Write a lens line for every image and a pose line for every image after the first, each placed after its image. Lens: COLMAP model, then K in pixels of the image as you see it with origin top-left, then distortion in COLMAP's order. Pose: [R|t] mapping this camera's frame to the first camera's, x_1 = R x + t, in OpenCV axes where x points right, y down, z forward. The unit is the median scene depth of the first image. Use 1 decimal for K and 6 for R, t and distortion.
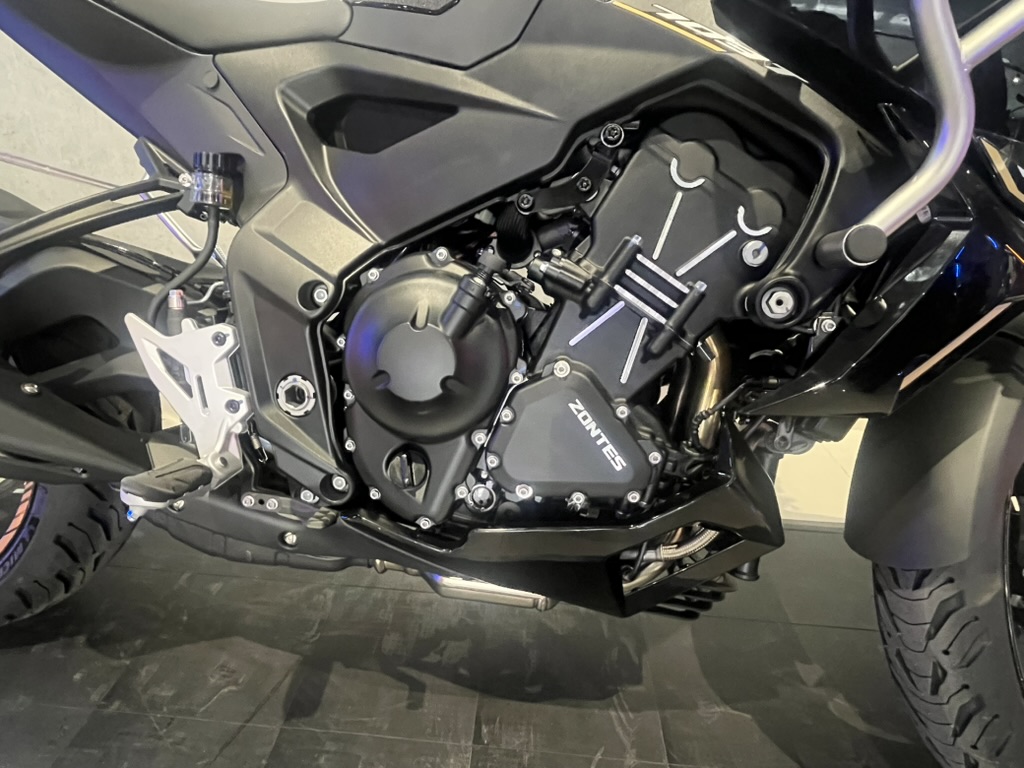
lens RADIAL K [[603.3, 0, 489.1], [0, 603.3, 384.2], [0, 0, 1]] dist [0.014375, -0.000463]
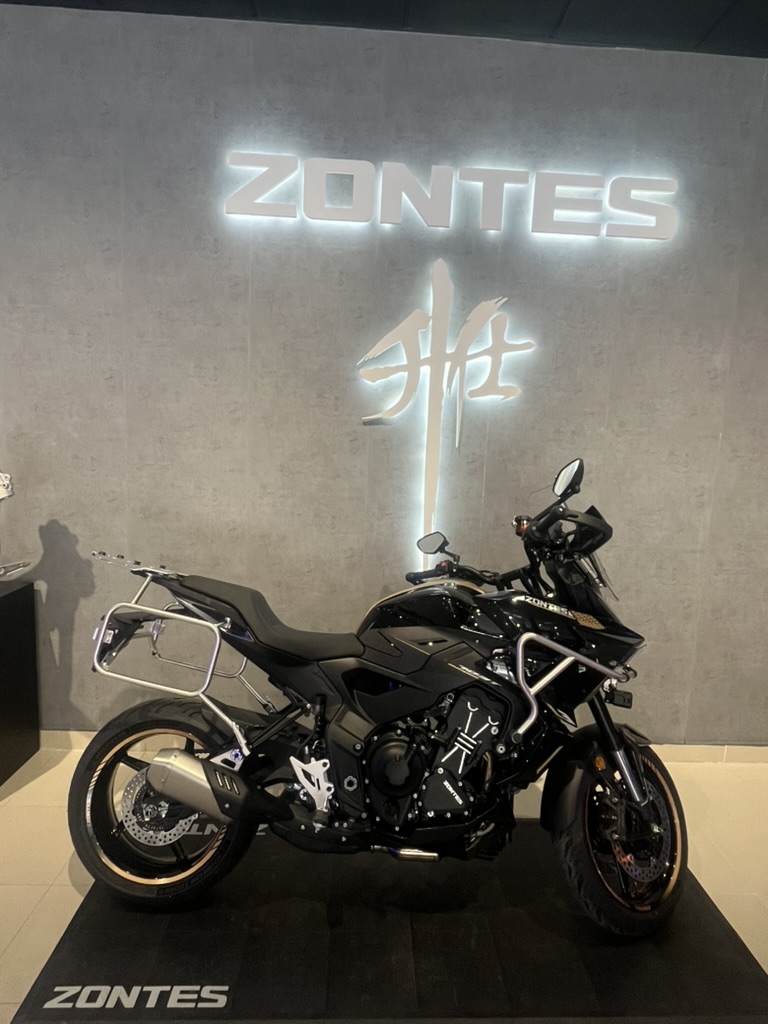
lens RADIAL K [[603.3, 0, 384.0], [0, 603.3, 512.0], [0, 0, 1]] dist [0.014375, -0.000463]
pose [[0.993282, -0.019181, 0.114119, -0.487631], [0.050178, 0.960024, -0.275385, -0.446763], [-0.104275, 0.279261, 0.954537, -2.276307]]
